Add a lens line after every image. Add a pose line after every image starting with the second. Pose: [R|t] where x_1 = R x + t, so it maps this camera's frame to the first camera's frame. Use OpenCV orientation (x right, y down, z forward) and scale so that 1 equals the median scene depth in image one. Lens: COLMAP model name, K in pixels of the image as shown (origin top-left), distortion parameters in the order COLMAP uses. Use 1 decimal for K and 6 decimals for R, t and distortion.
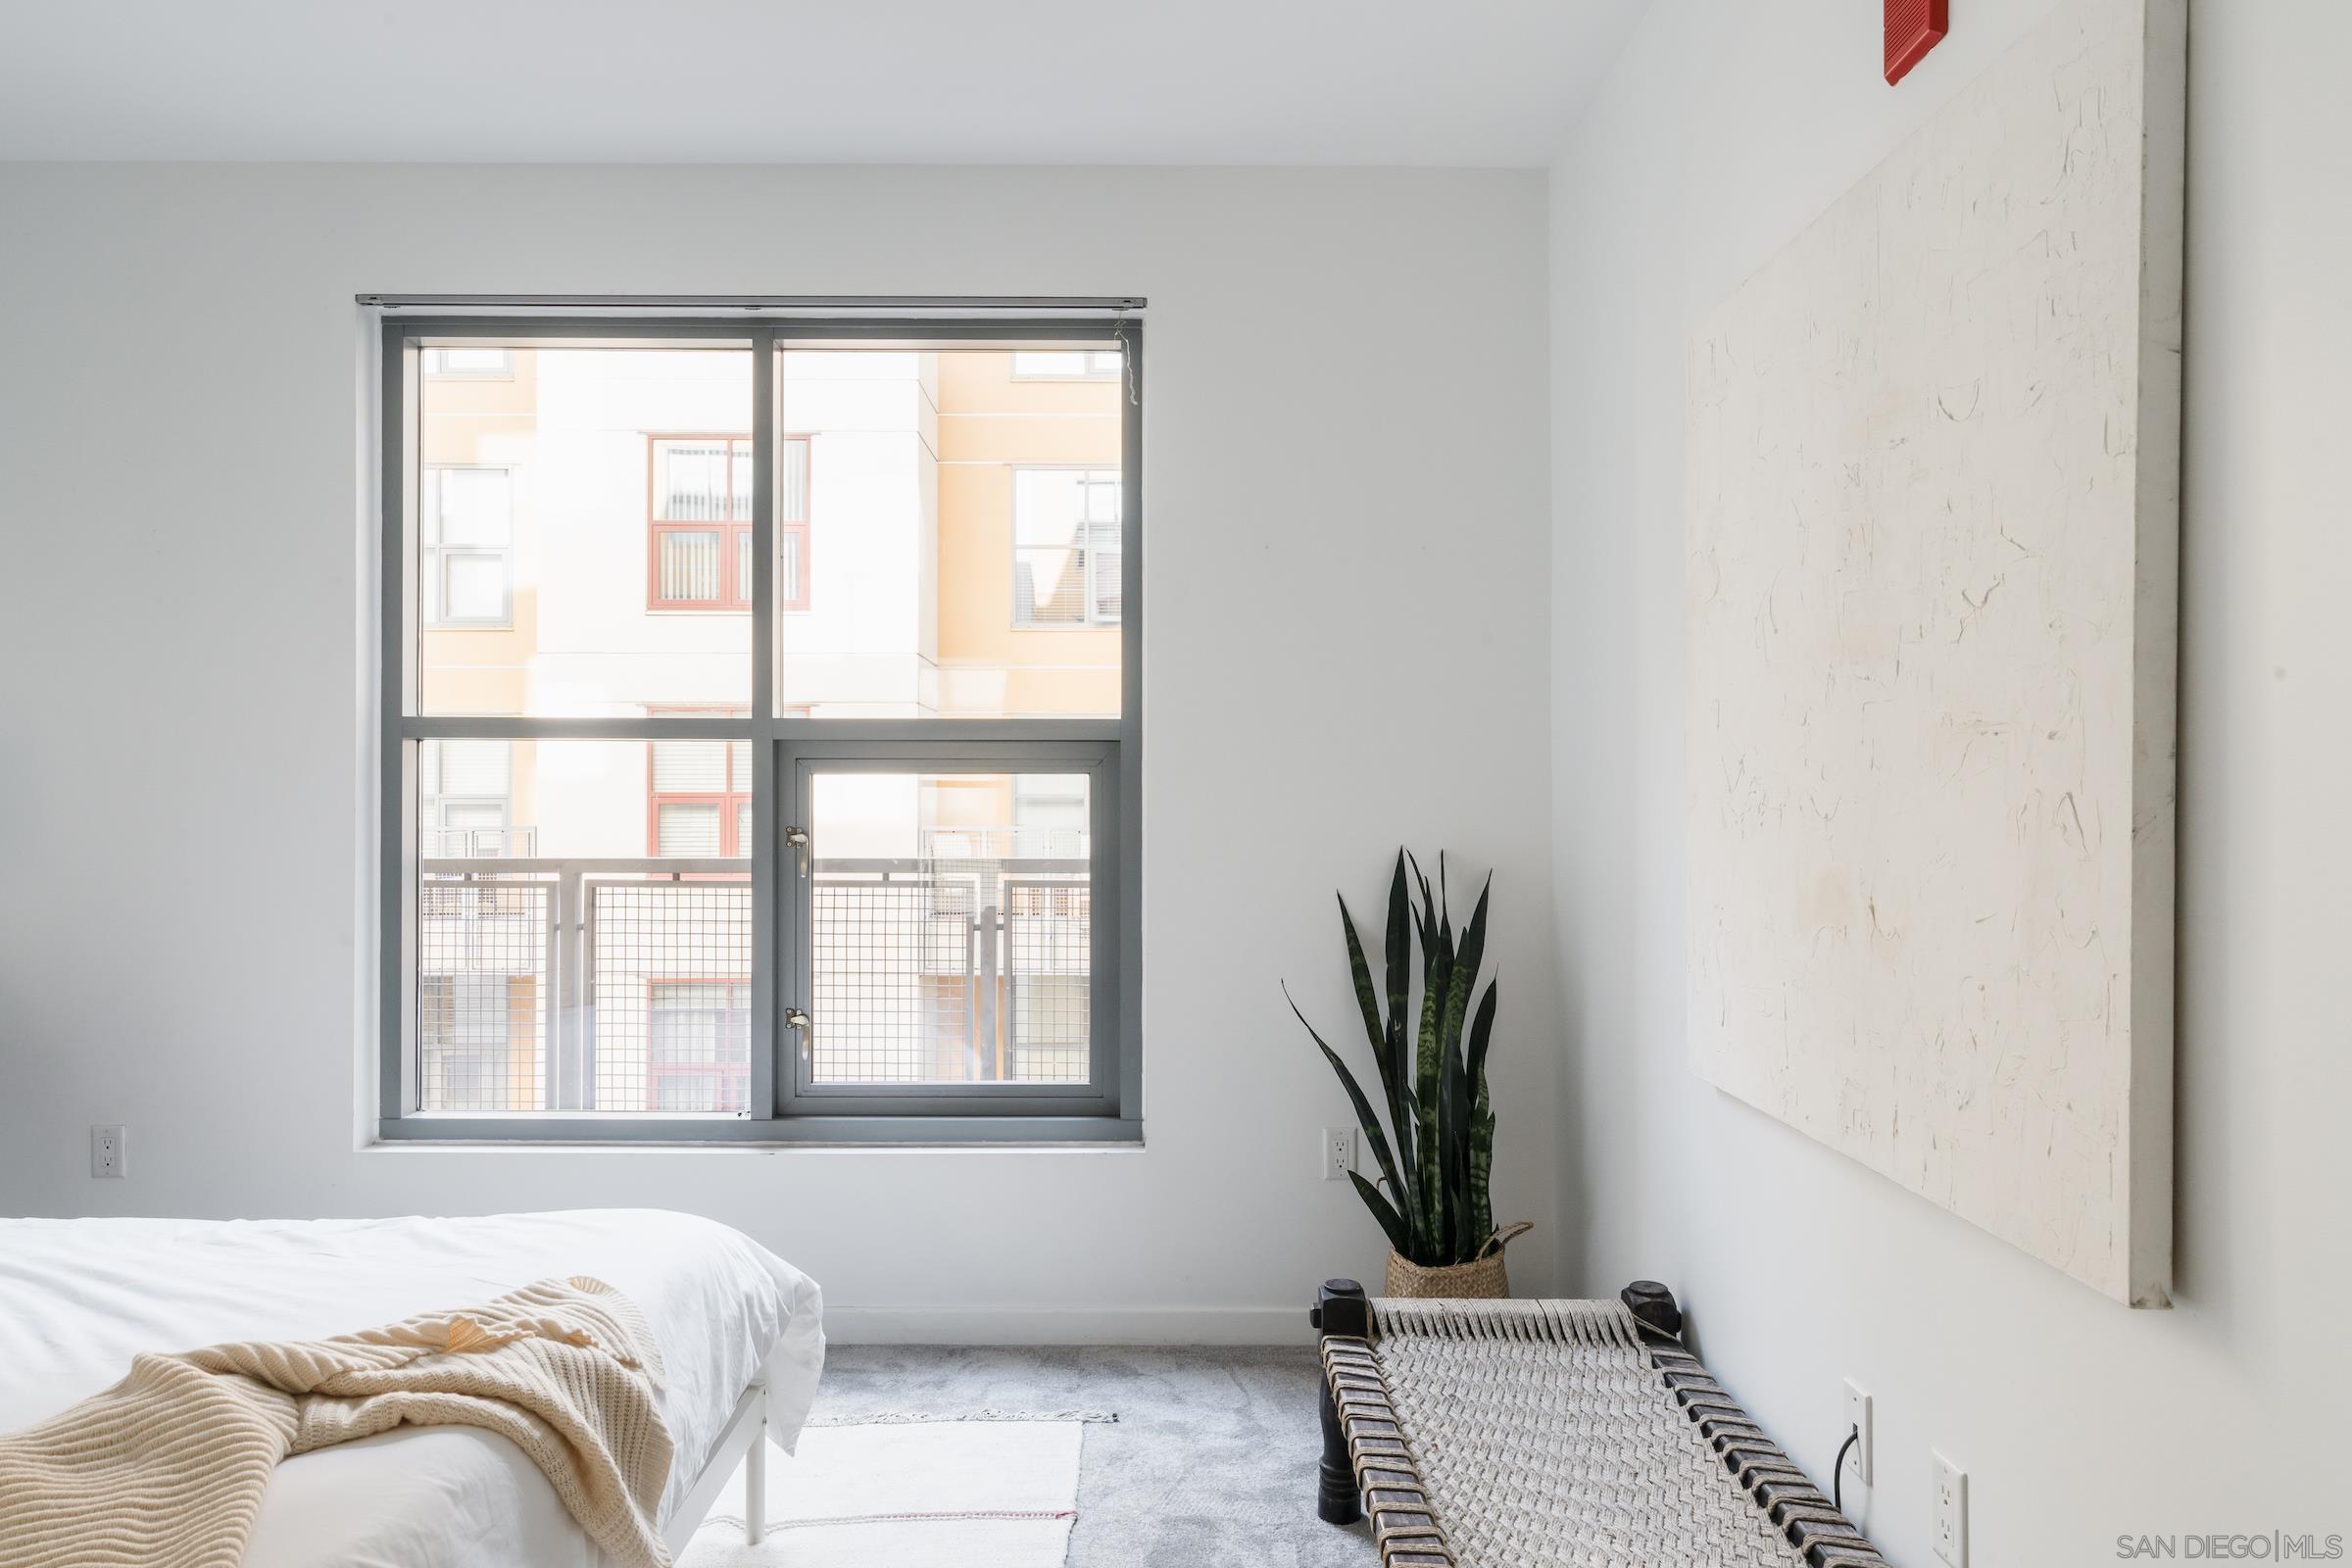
lens RADIAL K [[1606.0, 0, 1186.4], [0, 1606.0, 796.2], [0, 0, 1]] dist [-0.004392, 0.007595]
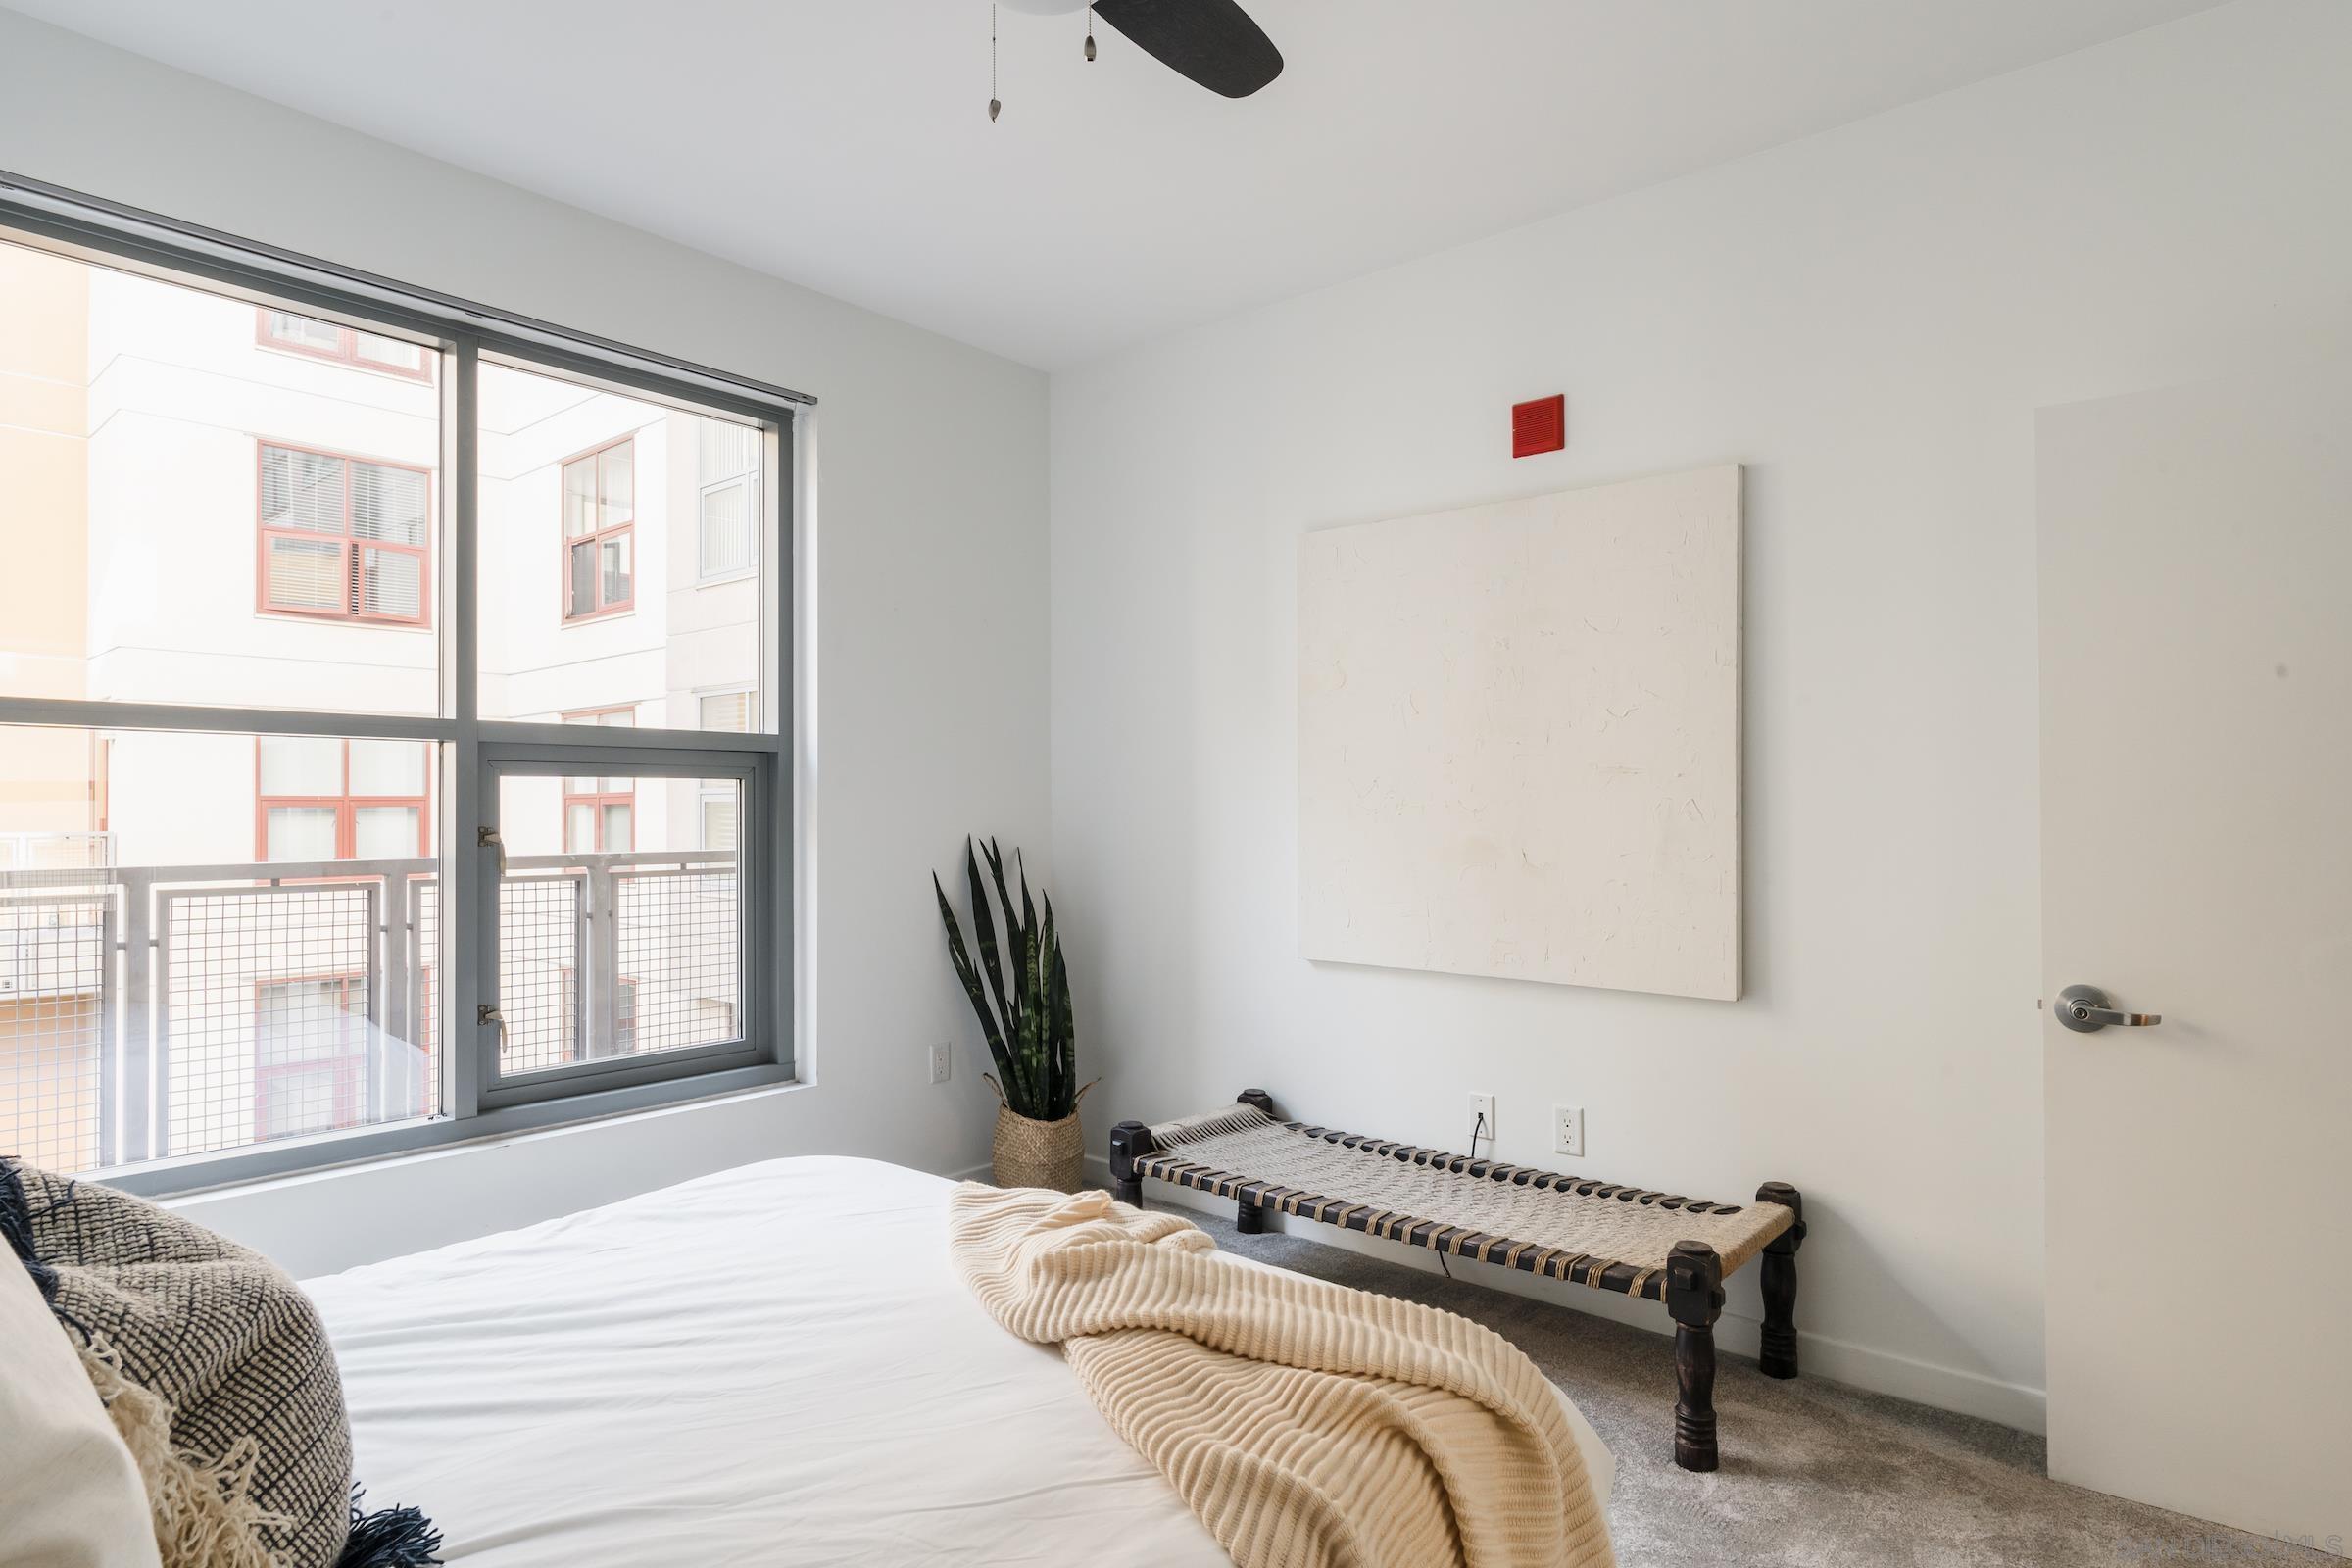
lens RADIAL K [[1318.3, 0, 1151.0], [0, 1318.3, 770.6], [0, 0, 1]] dist [0.002730, -0.000164]
pose [[0.657375, 0.018798, 0.753329, -0.604420], [0.000642, 0.999674, -0.025506, 0.005830], [-0.753563, 0.017251, 0.657149, 0.128862]]
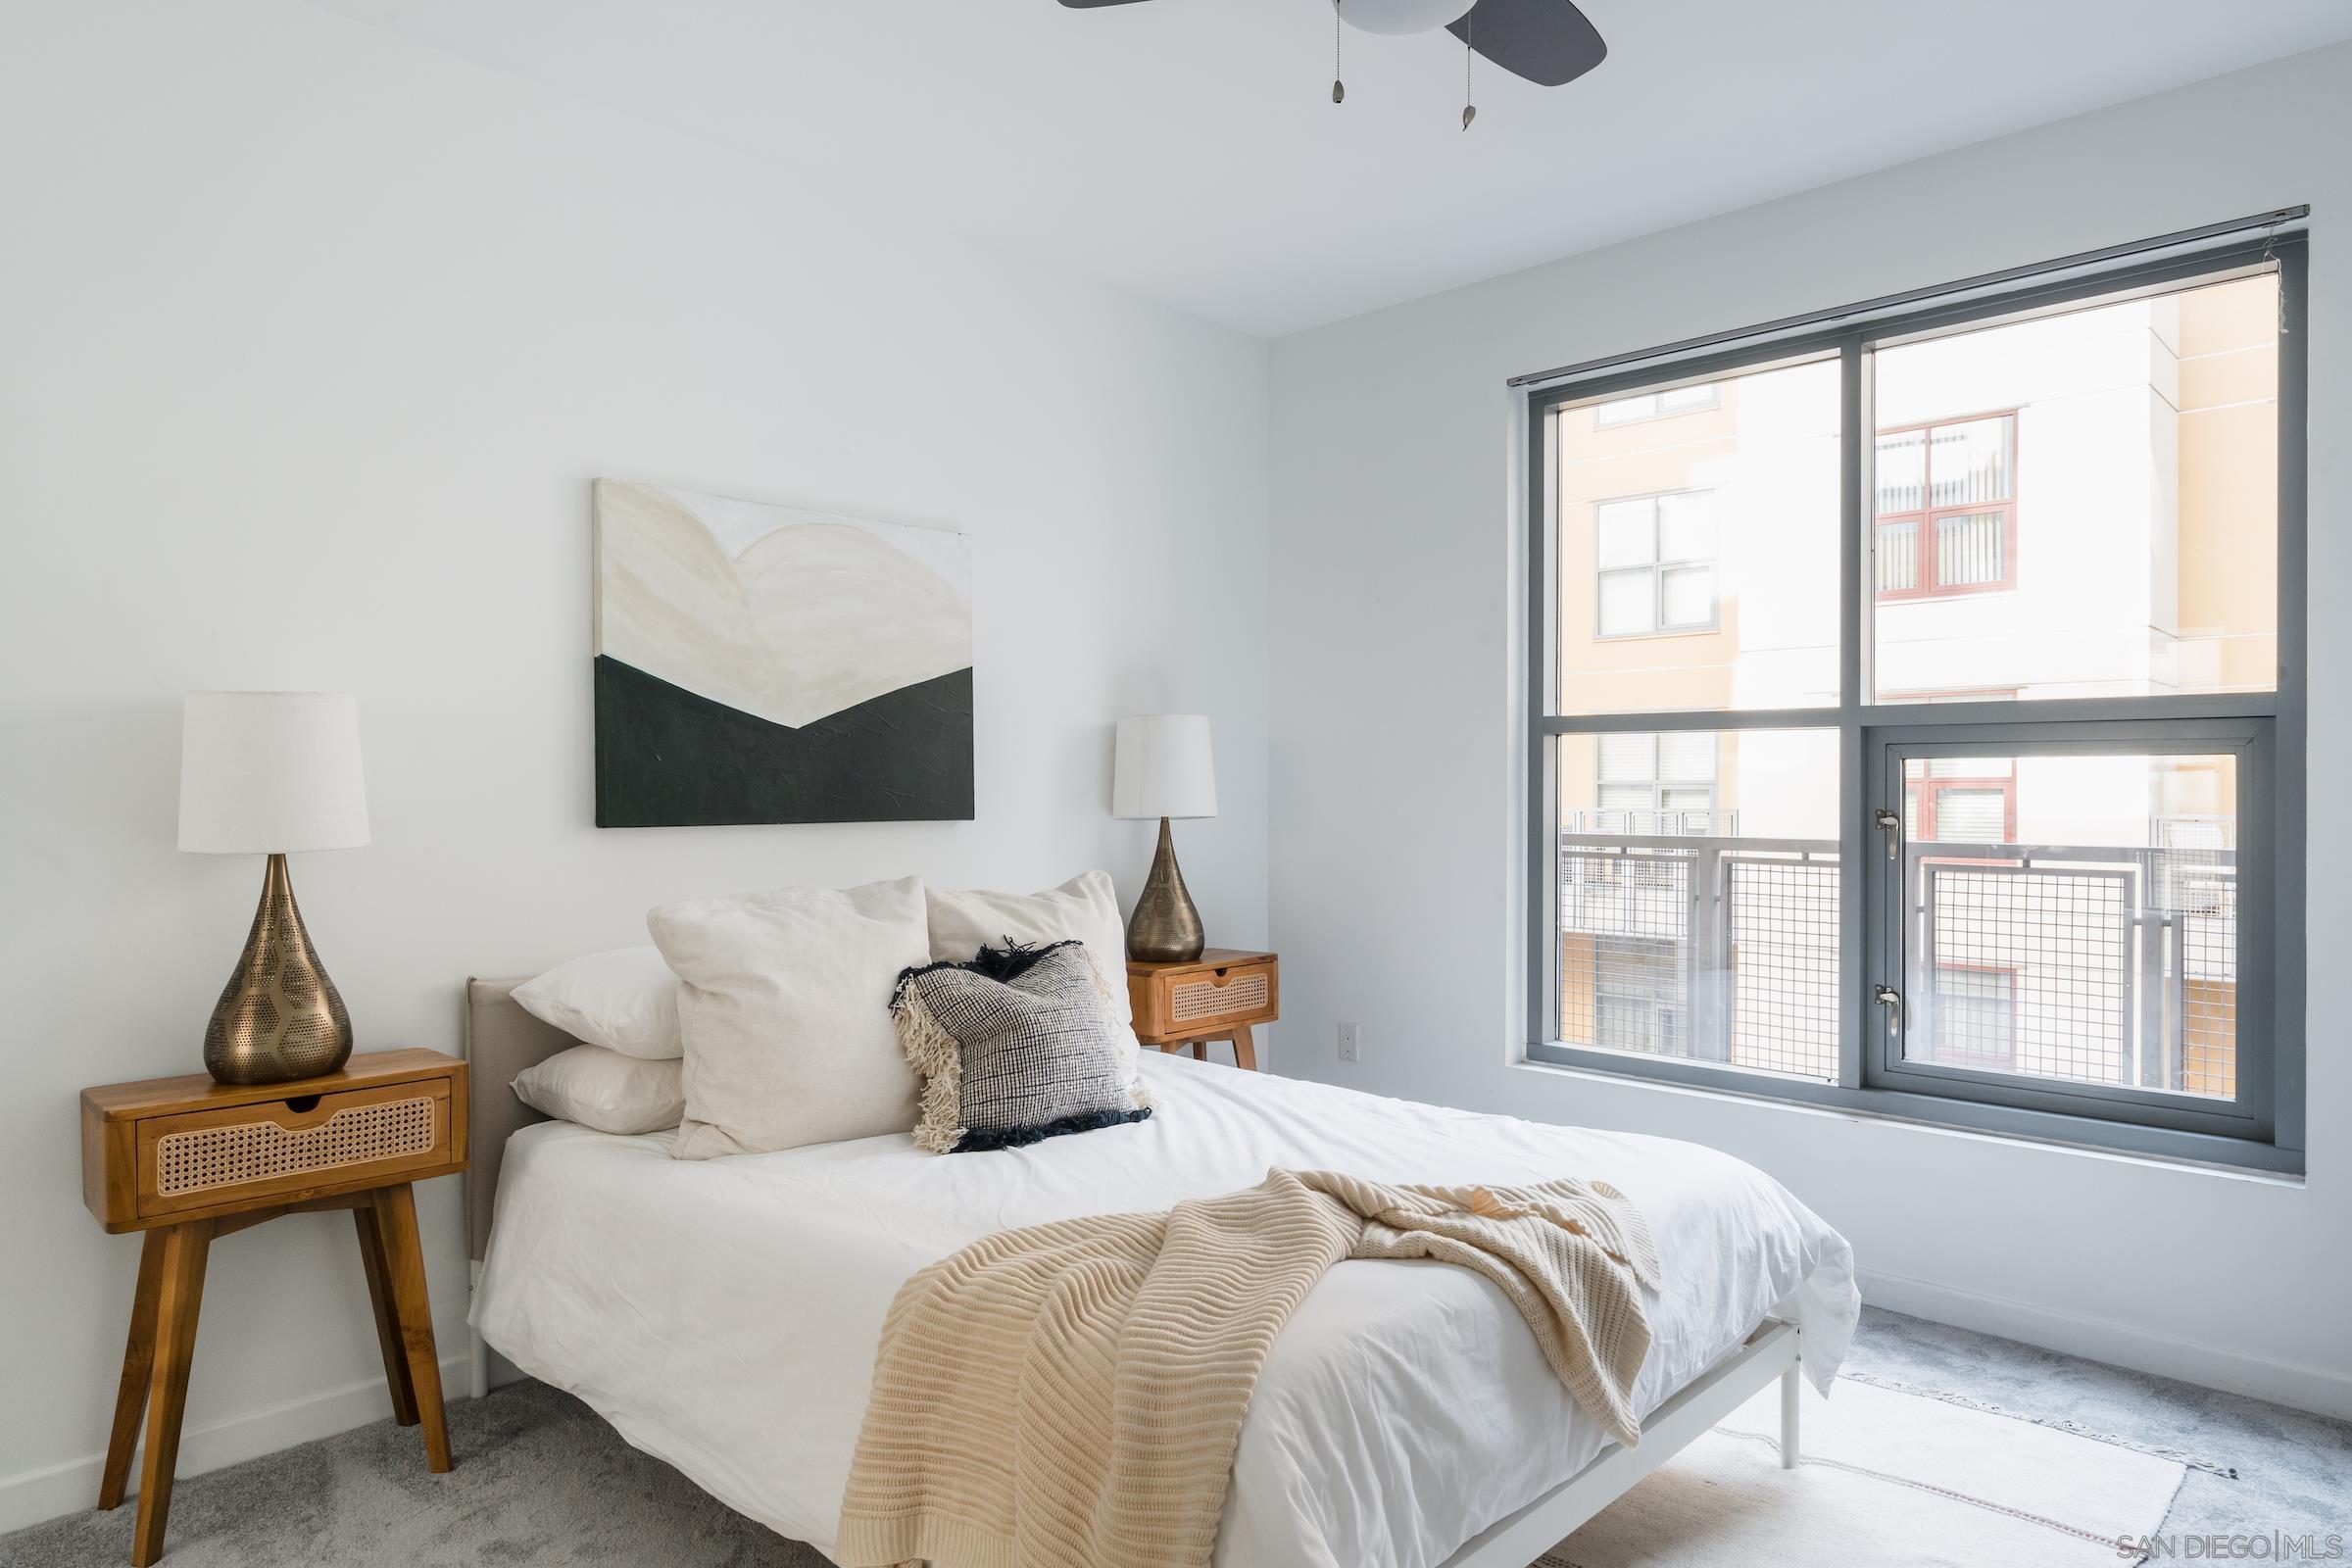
lens RADIAL K [[1472.8, 0, 1149.7], [0, 1472.8, 786.2], [0, 0, 1]] dist [0.006904, -0.001369]
pose [[0.707026, -0.000495, -0.707187, 0.094678], [0.002320, 0.999996, 0.001620, 0.001050], [0.707183, -0.002786, 0.707025, -0.007950]]
